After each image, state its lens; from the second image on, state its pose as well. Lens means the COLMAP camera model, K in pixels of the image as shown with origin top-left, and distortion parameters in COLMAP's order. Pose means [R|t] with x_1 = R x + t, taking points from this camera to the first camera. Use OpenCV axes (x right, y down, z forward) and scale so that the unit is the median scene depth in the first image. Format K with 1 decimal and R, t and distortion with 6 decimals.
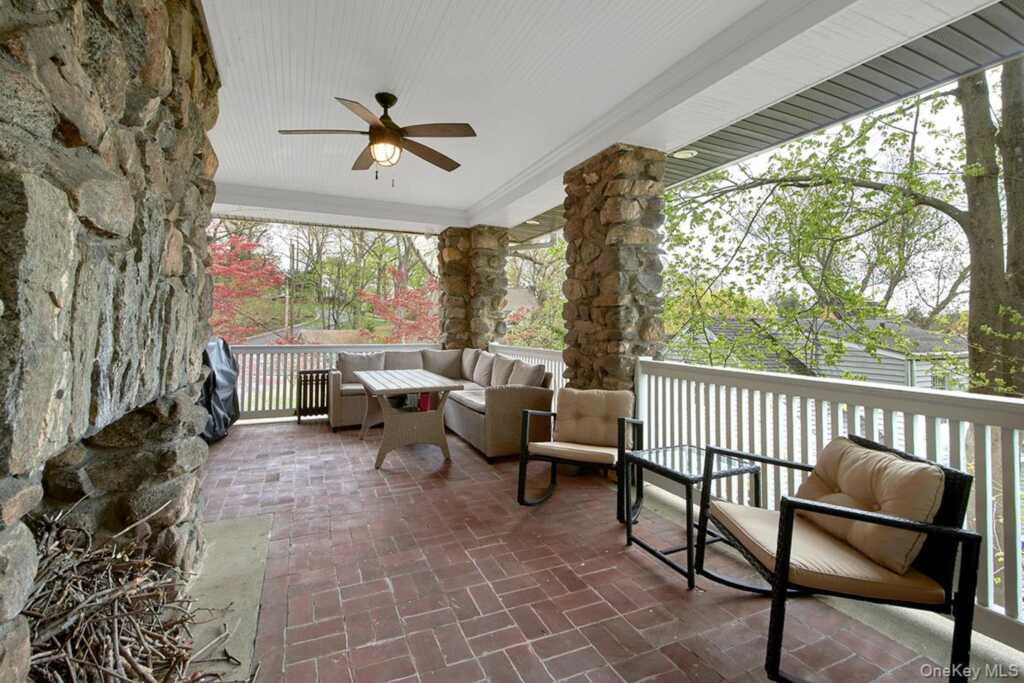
lens RADIAL K [[440.9, 0, 499.6], [0, 440.9, 316.7], [0, 0, 1]] dist [-0.000130, -0.000009]
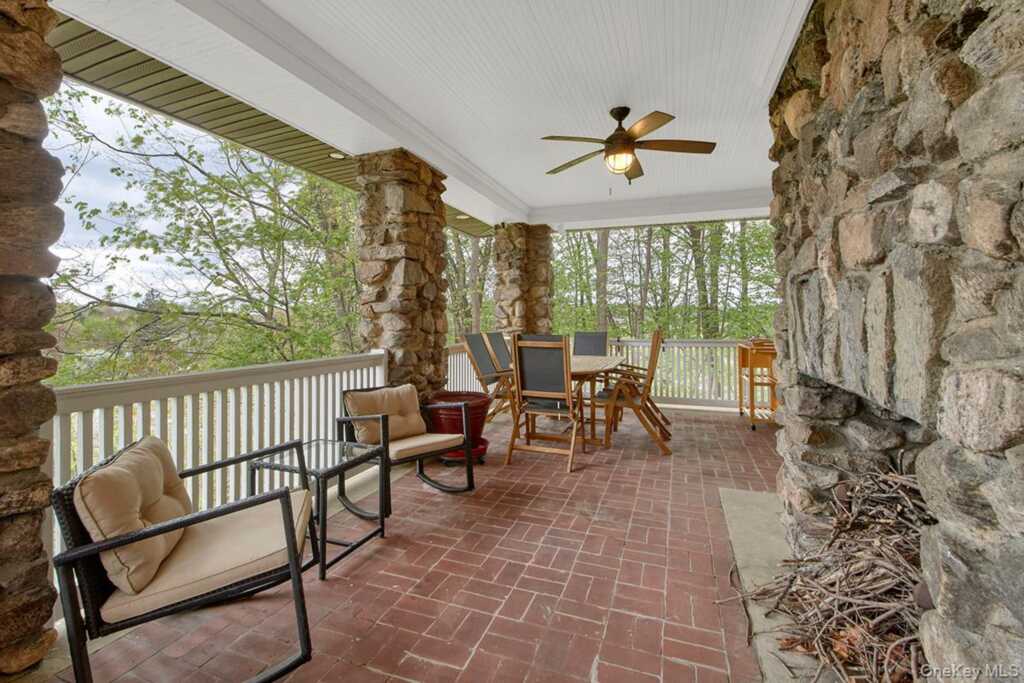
lens RADIAL K [[440.9, 0, 499.6], [0, 440.9, 316.7], [0, 0, 1]] dist [-0.000130, -0.000009]
pose [[-0.702020, 0.002560, 0.712153, -0.722587], [-0.014756, 0.999727, -0.018140, 0.029684], [-0.712004, -0.023243, -0.701790, 1.789082]]
